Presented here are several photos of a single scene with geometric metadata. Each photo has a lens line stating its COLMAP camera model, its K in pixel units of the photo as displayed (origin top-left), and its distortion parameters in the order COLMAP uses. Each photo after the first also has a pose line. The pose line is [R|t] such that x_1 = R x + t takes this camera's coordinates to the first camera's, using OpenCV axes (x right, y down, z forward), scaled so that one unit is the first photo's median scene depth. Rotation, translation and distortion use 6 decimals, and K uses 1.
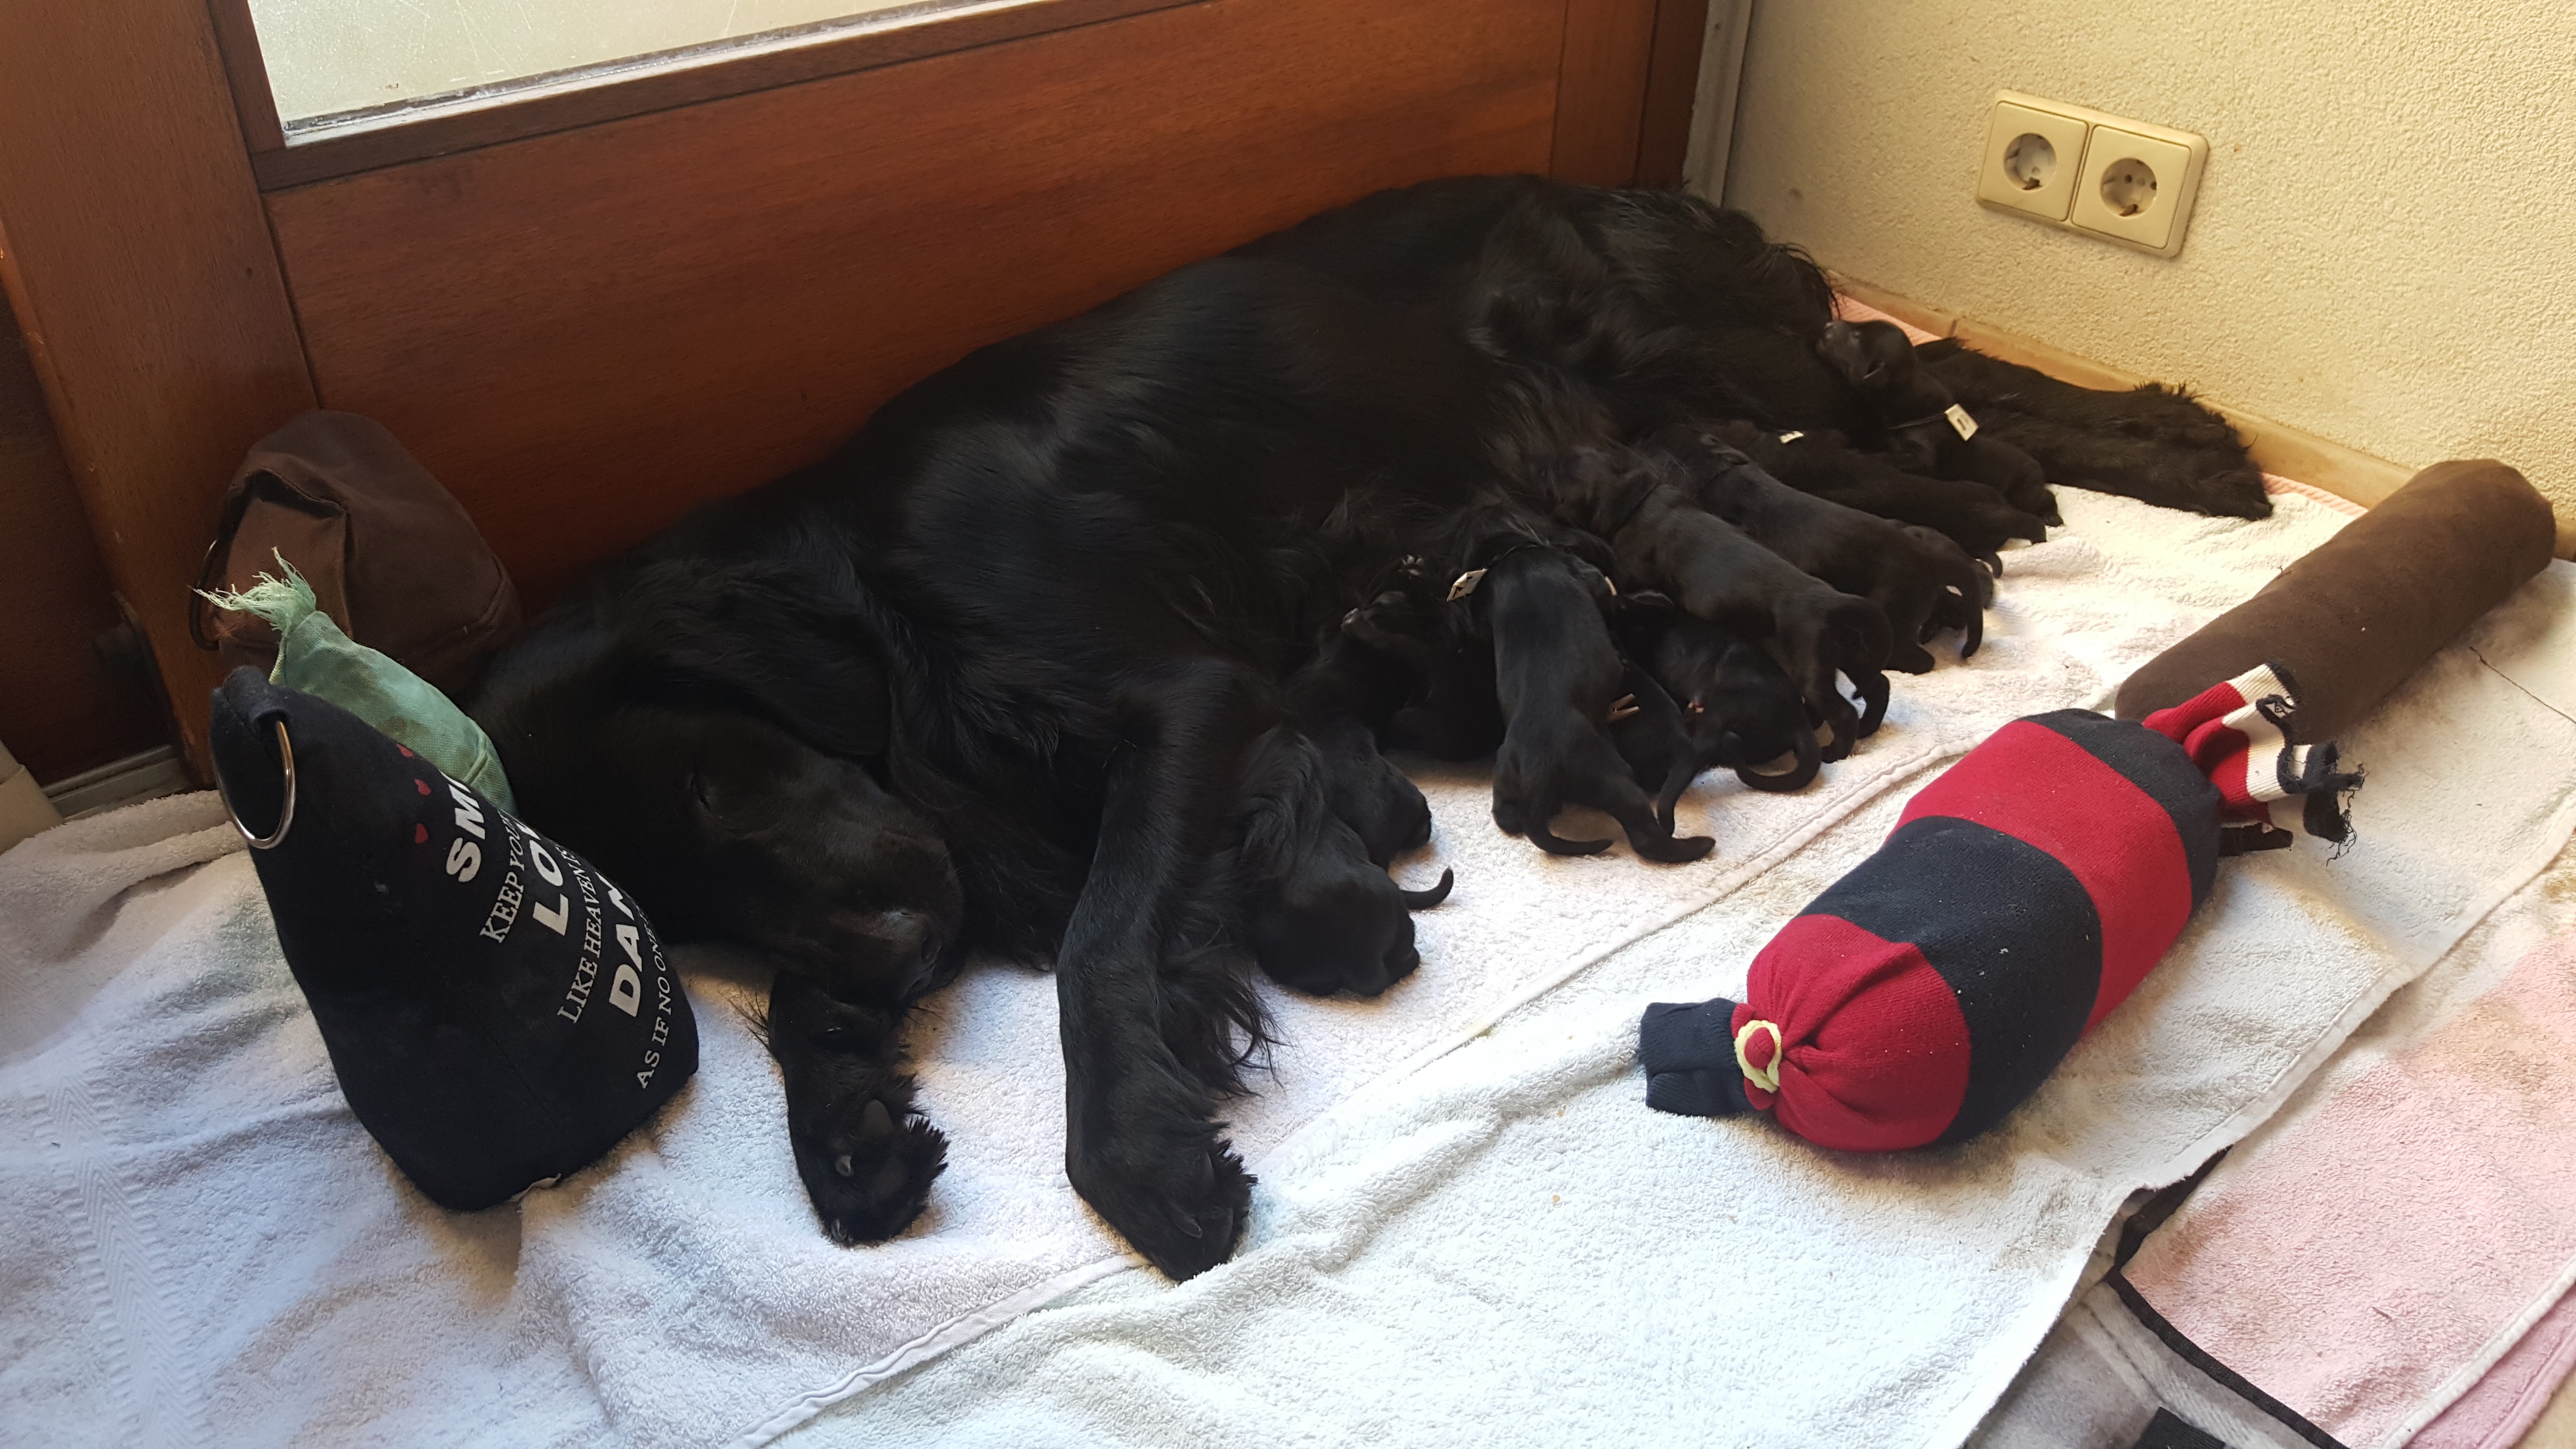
lens RADIAL K [[1906.0, 0, 1288.0], [0, 1906.0, 724.5], [0, 0, 1]] dist [0.124149, -0.259147]
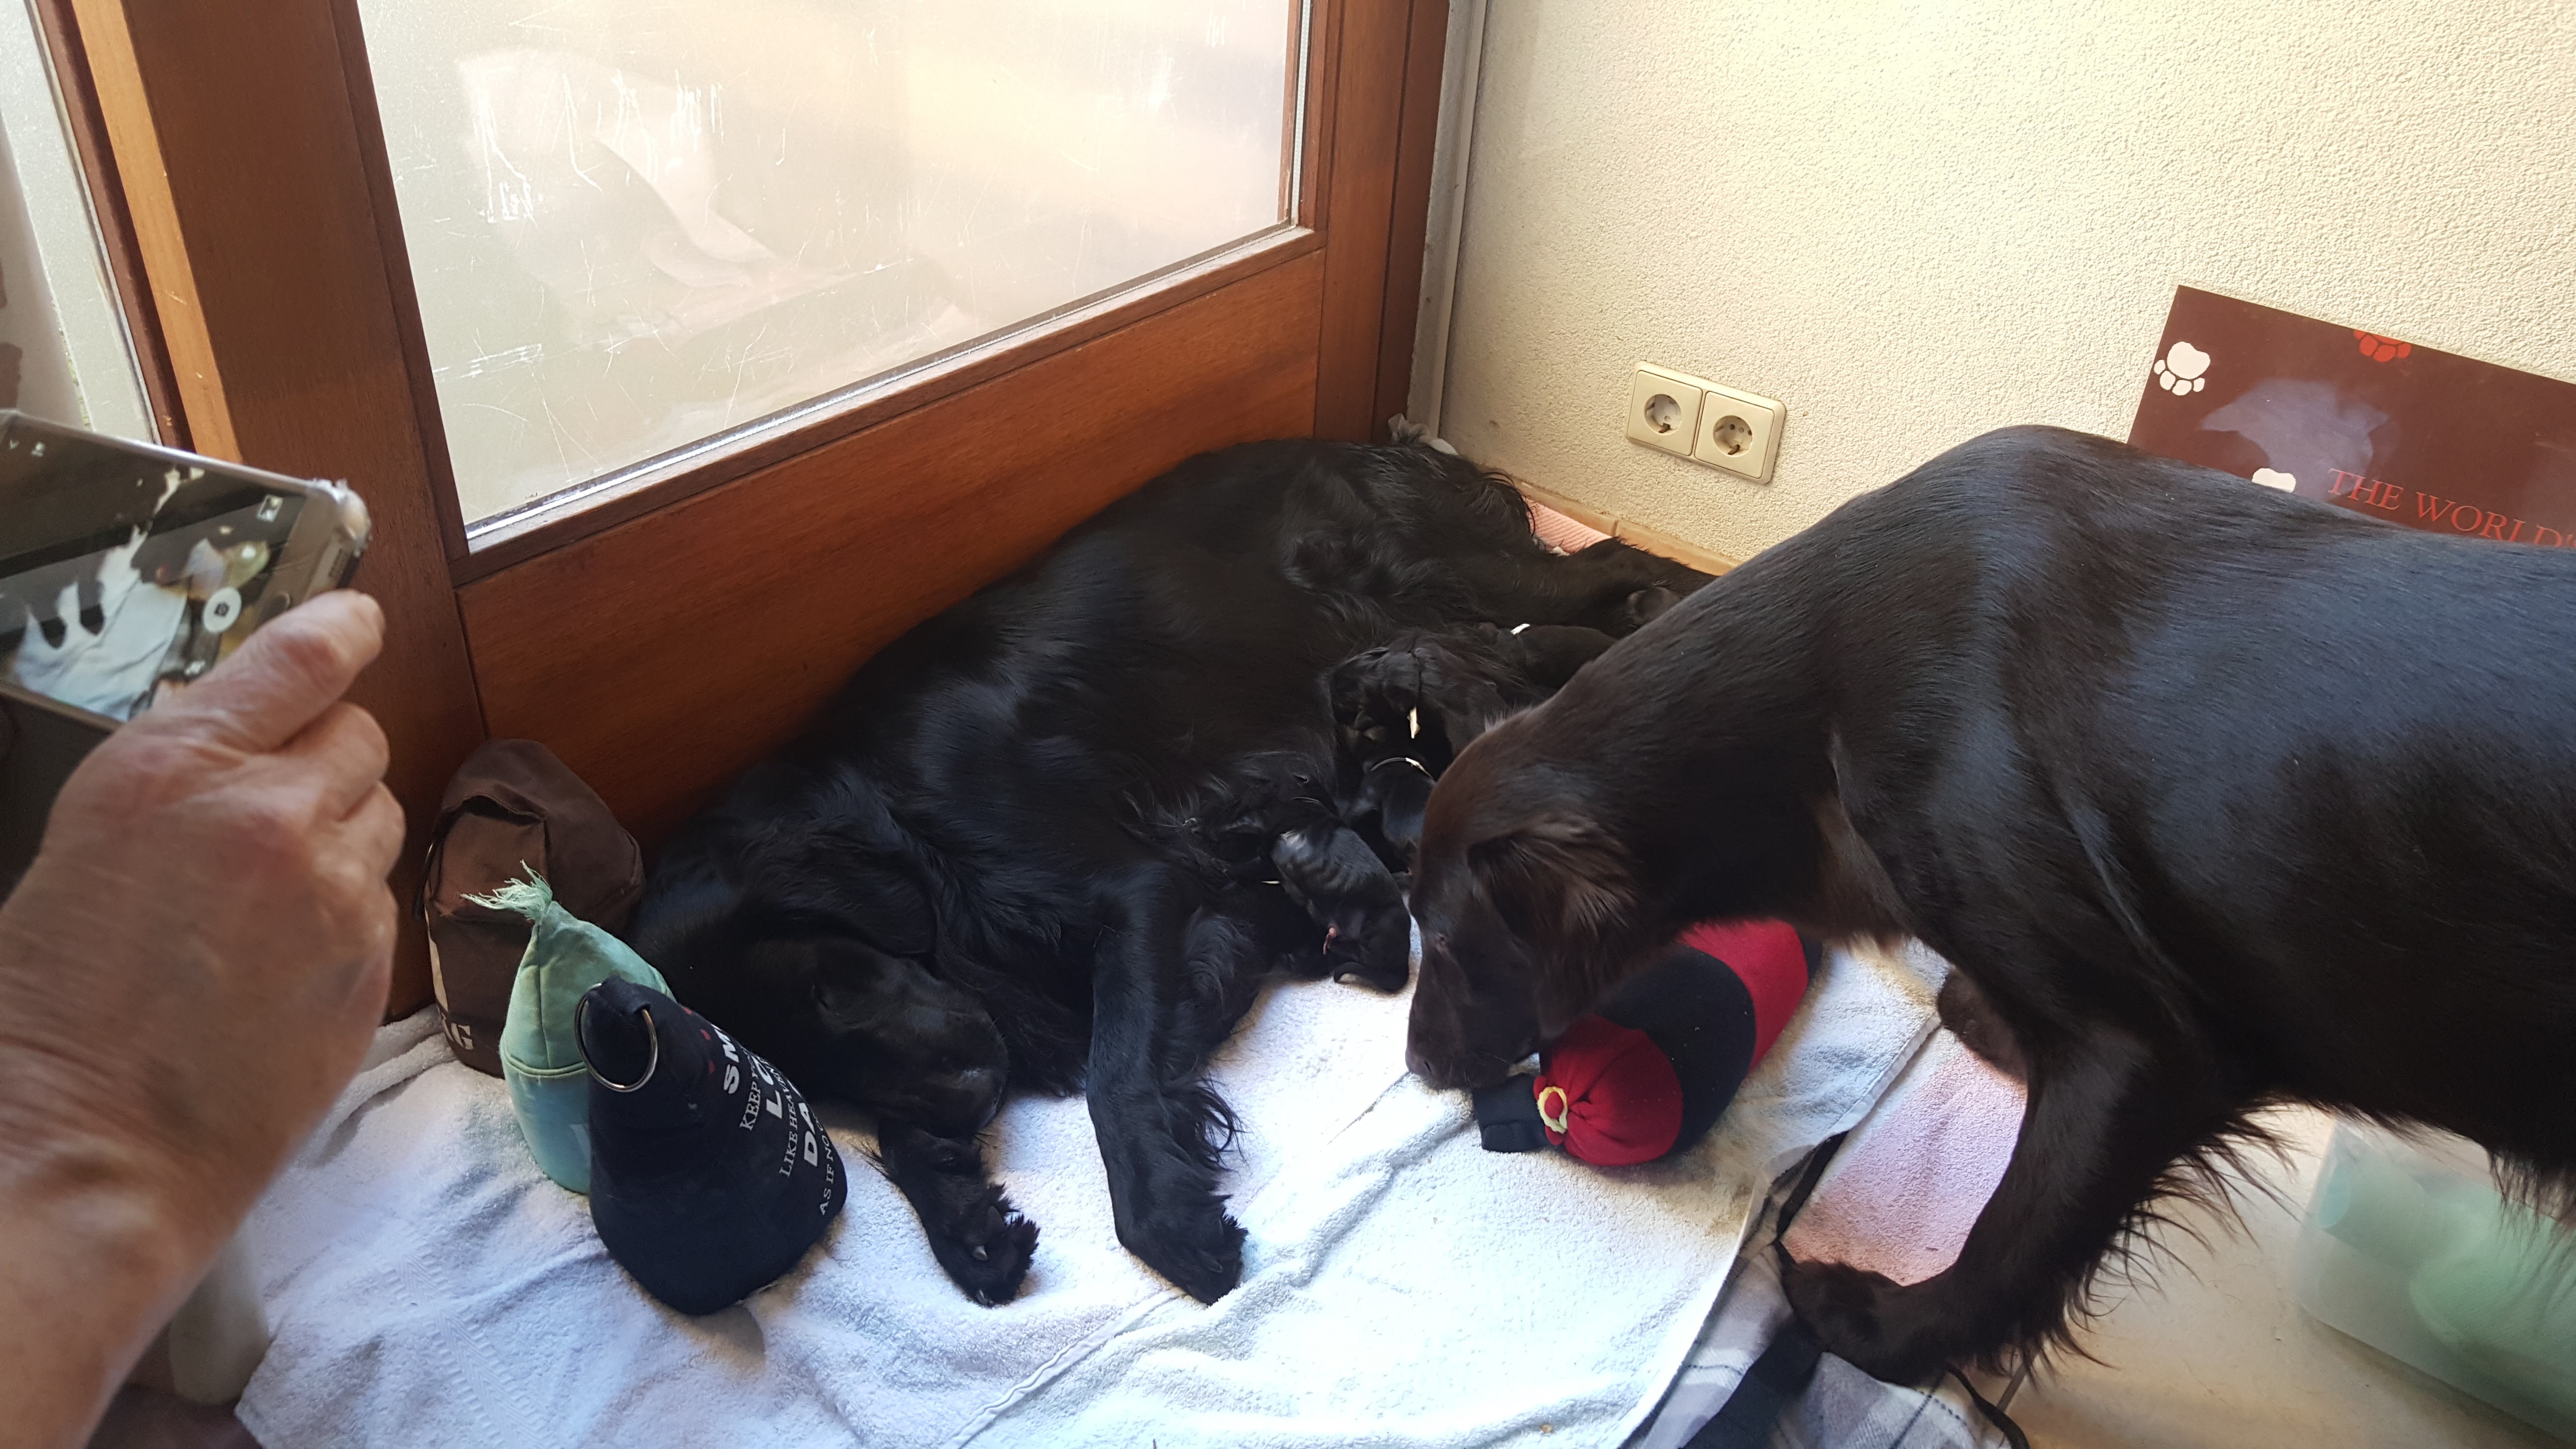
lens RADIAL K [[1921.7, 0, 1292.9], [0, 1921.7, 663.9], [0, 0, 1]] dist [0.175972, -0.403358]
pose [[0.982943, -0.062929, 0.172808, -0.206698], [0.067299, 0.997541, -0.019544, -0.168329], [-0.171153, 0.030840, 0.984762, -0.509544]]
